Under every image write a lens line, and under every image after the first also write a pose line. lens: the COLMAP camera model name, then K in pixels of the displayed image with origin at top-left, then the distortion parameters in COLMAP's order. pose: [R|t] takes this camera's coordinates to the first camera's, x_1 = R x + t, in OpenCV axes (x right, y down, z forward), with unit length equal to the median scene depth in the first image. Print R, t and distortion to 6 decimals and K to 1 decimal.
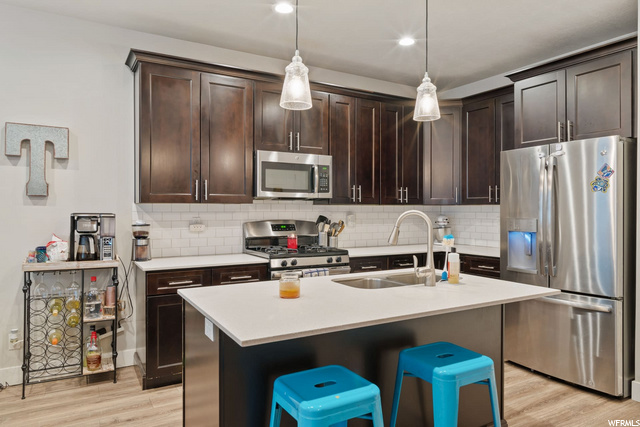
lens RADIAL K [[424.2, 0, 320.0], [0, 424.2, 213.5], [0, 0, 1]] dist [0.005179, 0.001848]
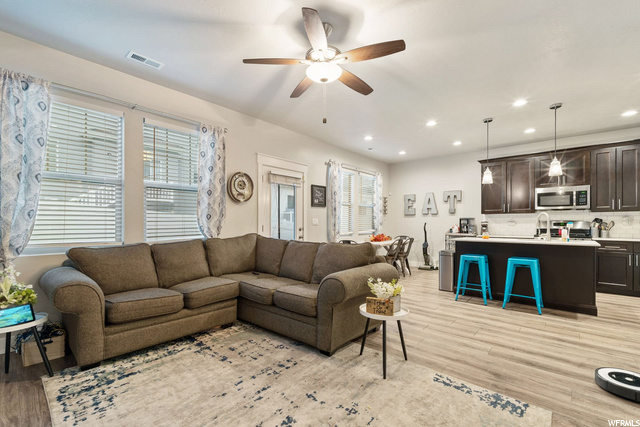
lens RADIAL K [[280.3, 0, 320.9], [0, 280.3, 223.2], [0, 0, 1]] dist [-0.000238, -0.000064]
pose [[0.313018, -0.003663, -0.949740, 0.891848], [-0.007117, 0.999955, -0.006202, 0.048938], [0.949721, 0.008701, 0.312978, -0.518217]]
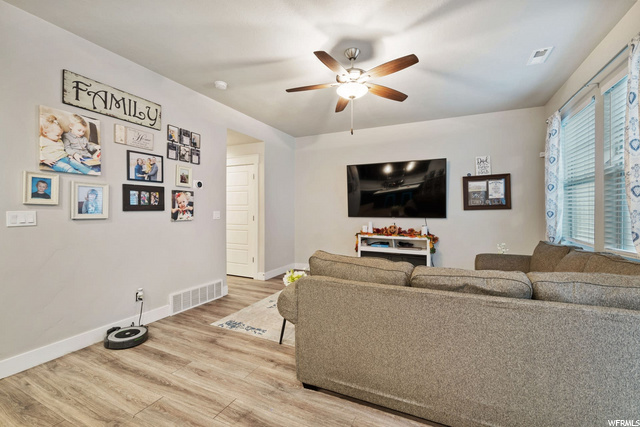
lens RADIAL K [[273.6, 0, 321.5], [0, 273.6, 211.0], [0, 0, 1]] dist [-0.005292, -0.000101]
pose [[-0.561705, -0.003973, 0.827328, -0.278648], [0.001414, 0.999982, 0.005763, 0.011571], [-0.827336, 0.004407, -0.561690, 0.165339]]
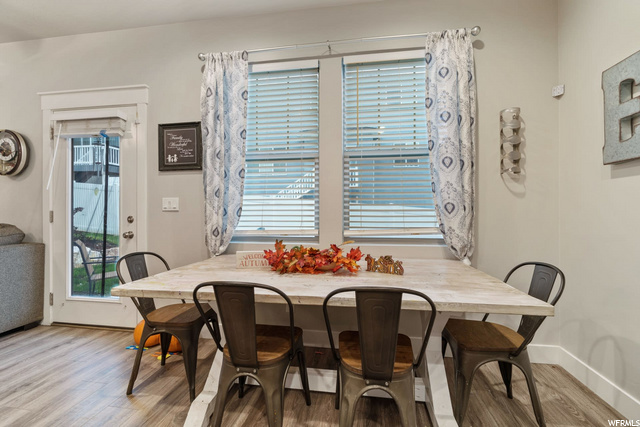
lens RADIAL K [[278.2, 0, 320.0], [0, 278.2, 213.5], [0, 0, 1]] dist [-0.002939, -0.000224]
pose [[-0.640805, -0.000562, -0.767703, -0.242704], [-0.009667, 0.999926, 0.007337, 0.046805], [0.767643, 0.012122, -0.640763, 0.632554]]
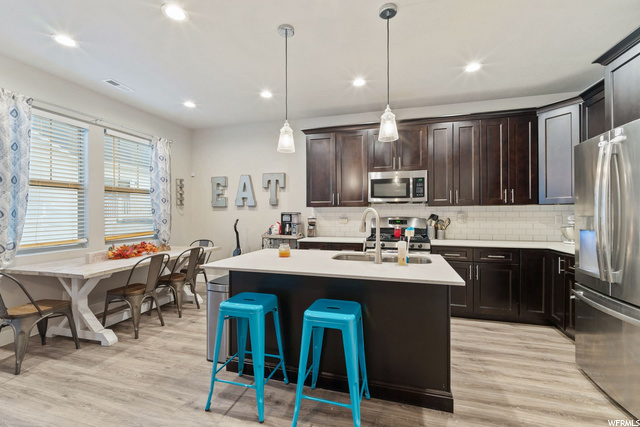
lens RADIAL K [[273.6, 0, 321.5], [0, 273.6, 211.0], [0, 0, 1]] dist [-0.005292, -0.000101]
pose [[0.688615, -0.009609, -0.725064, 0.474544], [-0.001525, 0.999891, -0.014699, 0.010328], [0.725126, 0.011228, 0.688525, 0.168013]]
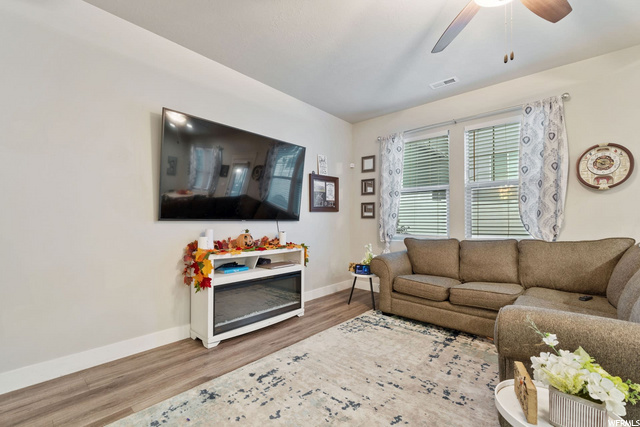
lens RADIAL K [[278.2, 0, 320.0], [0, 278.2, 213.5], [0, 0, 1]] dist [-0.002939, -0.000224]
pose [[-0.954195, -0.011147, -0.298978, 0.659893], [-0.005512, 0.999791, -0.019686, 0.043136], [0.299134, -0.017136, -0.954057, 0.003729]]
